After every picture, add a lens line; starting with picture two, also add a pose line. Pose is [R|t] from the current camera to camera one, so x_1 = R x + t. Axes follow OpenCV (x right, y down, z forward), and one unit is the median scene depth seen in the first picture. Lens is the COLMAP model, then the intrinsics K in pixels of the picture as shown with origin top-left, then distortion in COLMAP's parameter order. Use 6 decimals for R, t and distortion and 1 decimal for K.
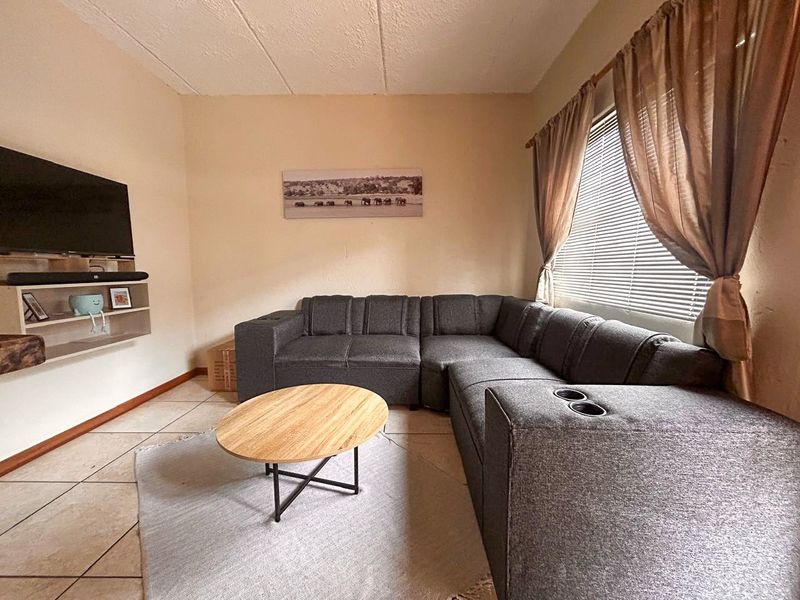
lens RADIAL K [[327.5, 0, 397.7], [0, 327.5, 297.3], [0, 0, 1]] dist [0.001428, -0.000091]
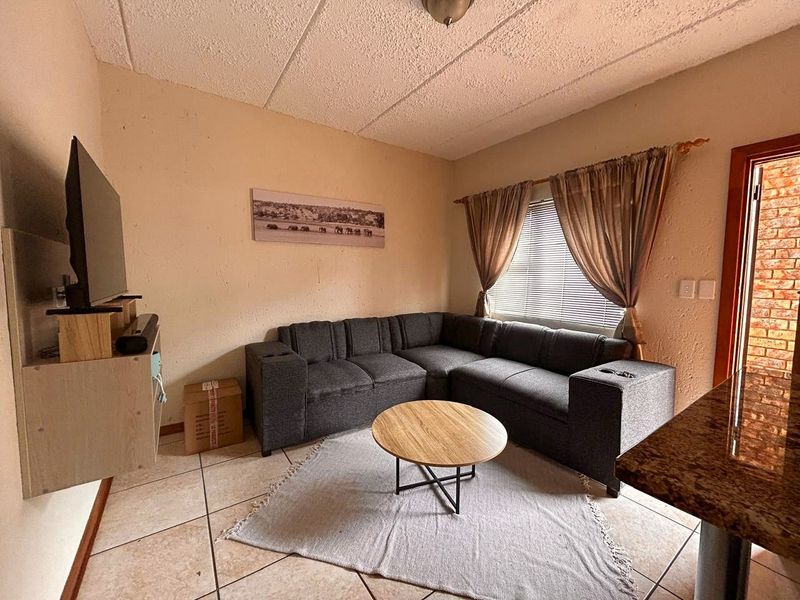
lens RADIAL K [[327.5, 0, 395.5], [0, 327.5, 298.1], [0, 0, 1]] dist [0.001428, -0.000091]
pose [[0.808568, -0.038043, 0.587171, -0.577972], [0.041169, 0.999120, 0.008041, -0.076053], [-0.586960, 0.017672, 0.809423, 0.047774]]
